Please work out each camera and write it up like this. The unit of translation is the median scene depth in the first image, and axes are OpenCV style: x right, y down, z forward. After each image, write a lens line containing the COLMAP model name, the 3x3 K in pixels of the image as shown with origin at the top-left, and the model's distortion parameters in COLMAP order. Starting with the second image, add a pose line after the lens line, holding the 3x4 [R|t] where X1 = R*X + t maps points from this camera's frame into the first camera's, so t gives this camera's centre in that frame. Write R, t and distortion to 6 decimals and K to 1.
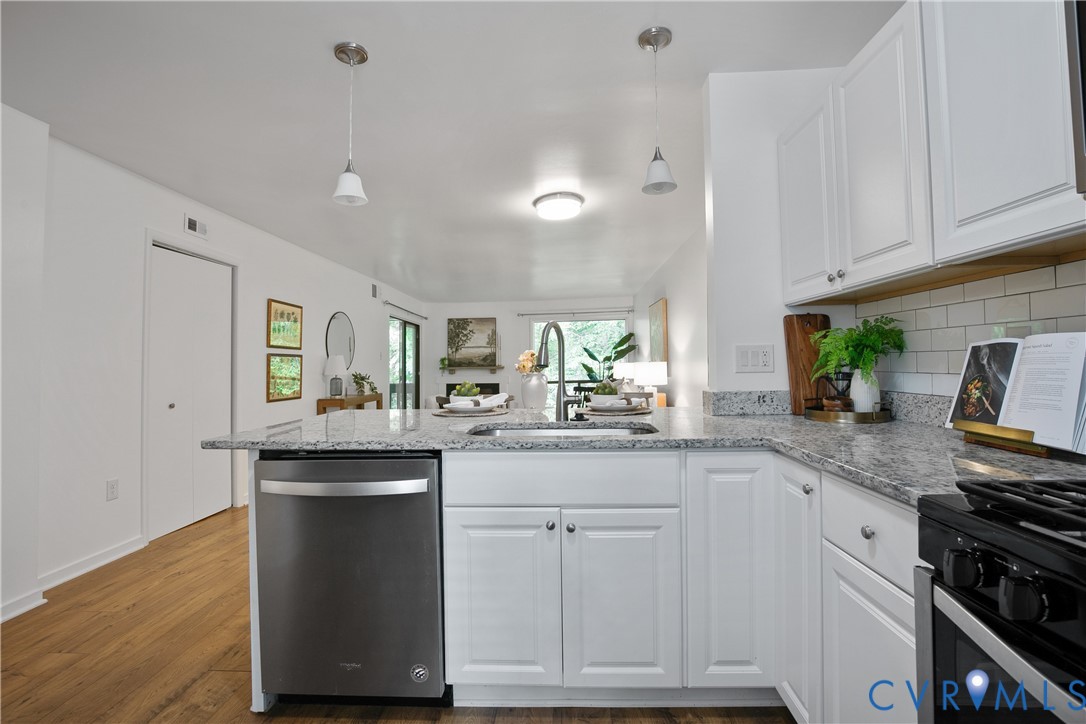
lens RADIAL K [[509.3, 0, 542.5], [0, 509.3, 346.3], [0, 0, 1]] dist [-0.028442, 0.000006]
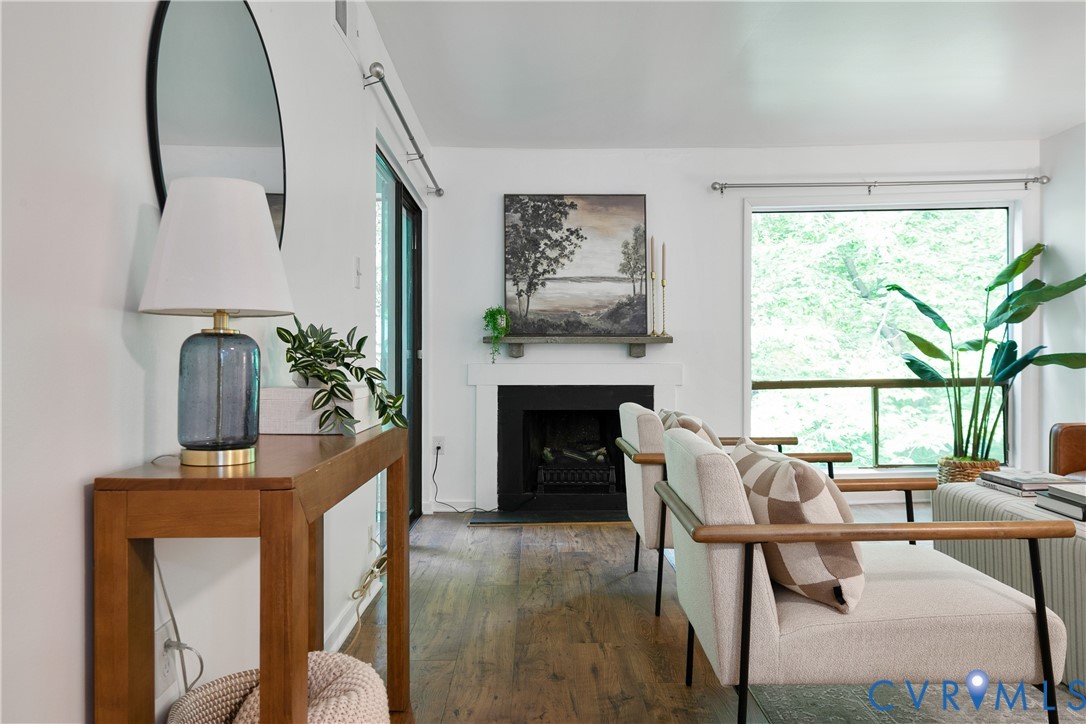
lens RADIAL K [[834.2, 0, 543.0], [0, 834.2, 362.0], [0, 0, 1]] dist [0.001829, 0.000710]
pose [[0.998352, 0.010080, 0.056488, -0.192111], [-0.012357, 0.999119, 0.040113, 0.035142], [-0.056034, -0.040745, 0.997597, 0.441400]]
